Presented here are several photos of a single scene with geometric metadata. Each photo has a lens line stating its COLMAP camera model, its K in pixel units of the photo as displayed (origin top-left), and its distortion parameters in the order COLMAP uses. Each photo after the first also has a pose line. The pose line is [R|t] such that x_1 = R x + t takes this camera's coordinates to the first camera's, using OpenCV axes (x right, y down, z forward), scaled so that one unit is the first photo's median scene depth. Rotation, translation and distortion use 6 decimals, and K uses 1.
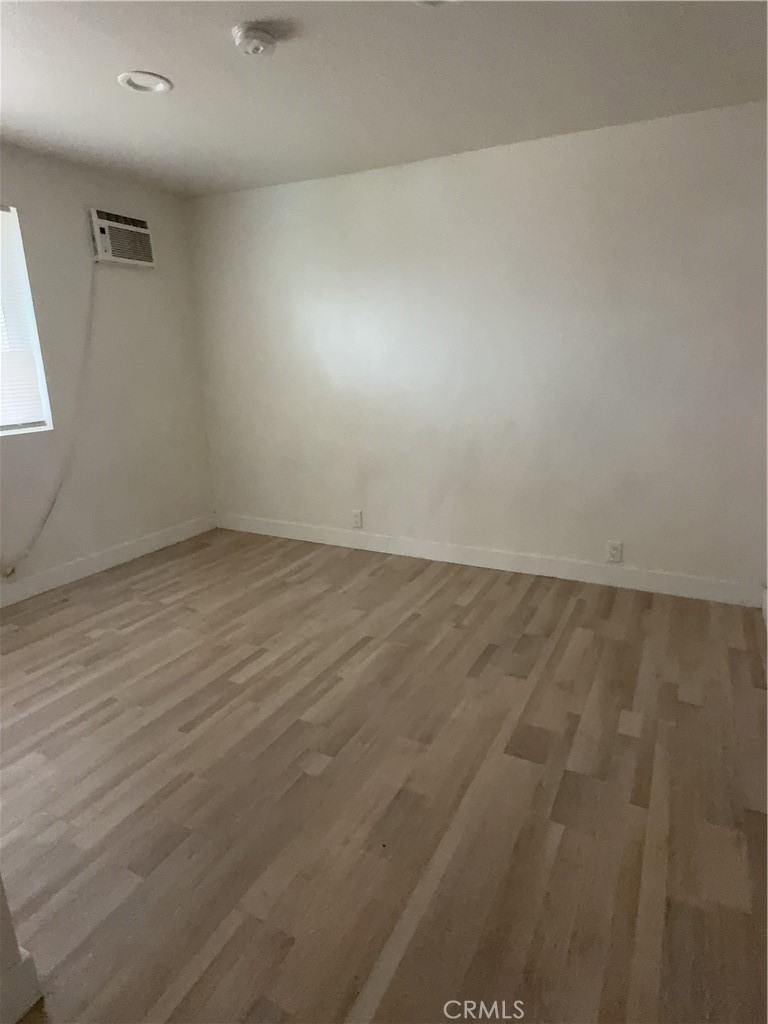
lens RADIAL K [[587.8, 0, 385.3], [0, 587.8, 517.7], [0, 0, 1]] dist [-0.000938, 0.000583]
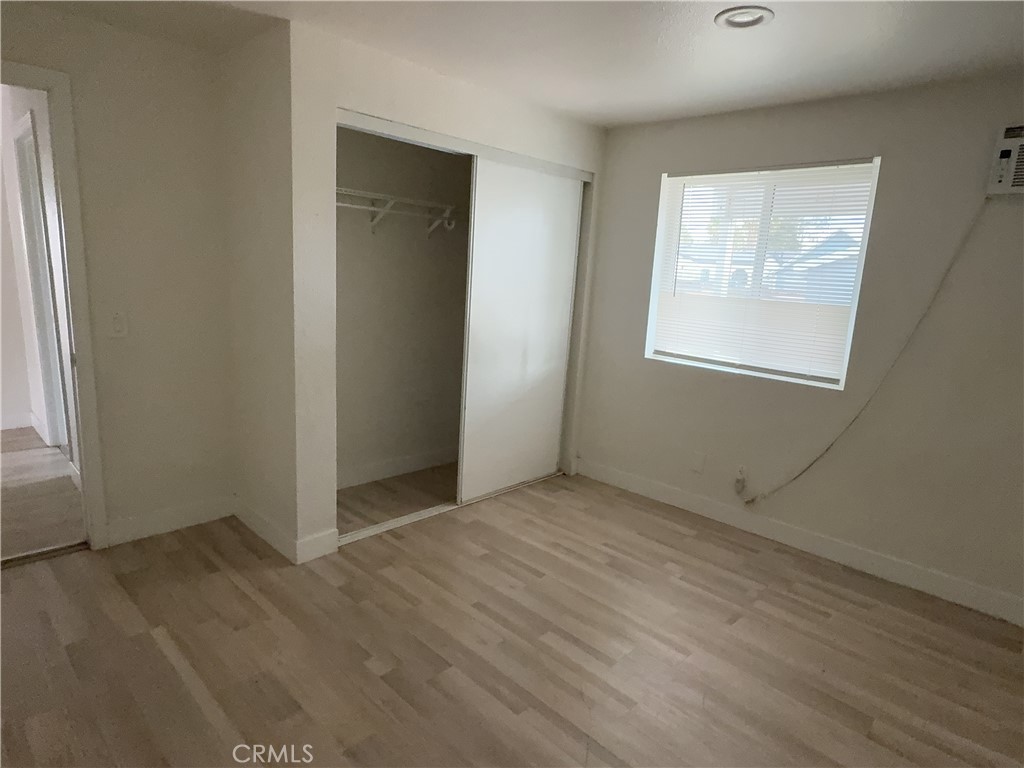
lens RADIAL K [[587.8, 0, 512.0], [0, 587.8, 384.0], [0, 0, 1]] dist [-0.000938, 0.000583]
pose [[-0.285496, 0.182660, -0.940812, 0.428923], [-0.306597, 0.912672, 0.270235, -0.248150], [0.908014, 0.365602, -0.204561, 0.721699]]
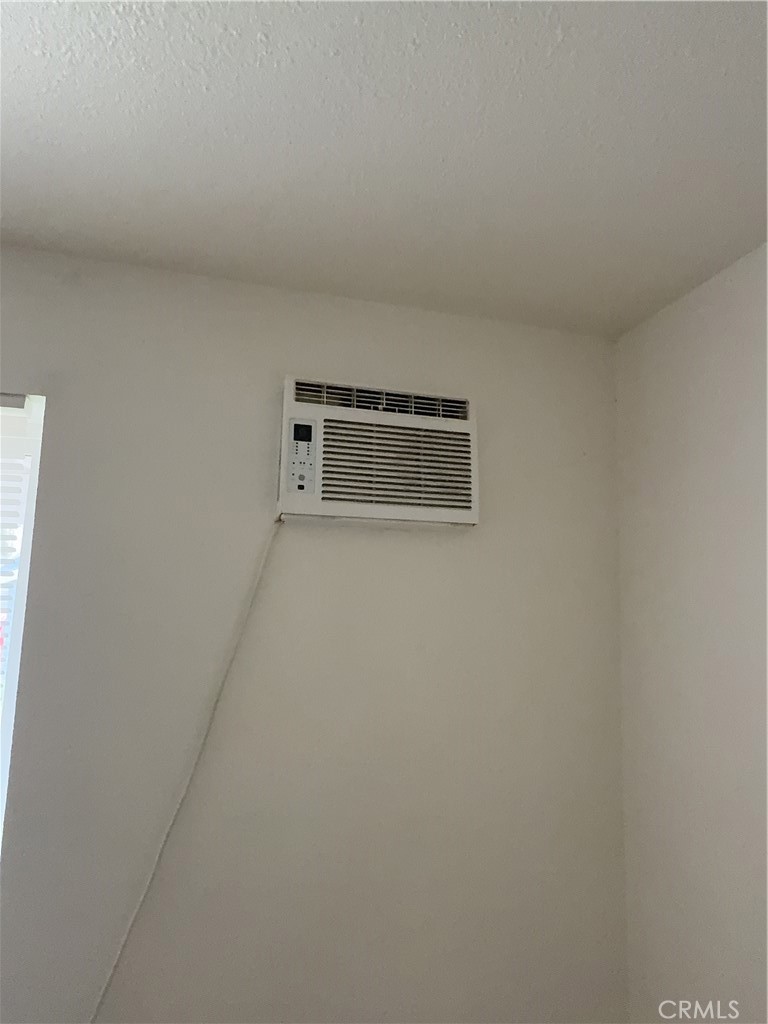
lens RADIAL K [[587.8, 0, 385.3], [0, 587.8, 517.7], [0, 0, 1]] dist [-0.000938, 0.000583]
pose [[0.661310, -0.068492, -0.746980, -0.208570], [-0.234718, 0.926920, -0.292790, -0.366258], [0.712444, 0.368954, 0.596905, 0.874879]]
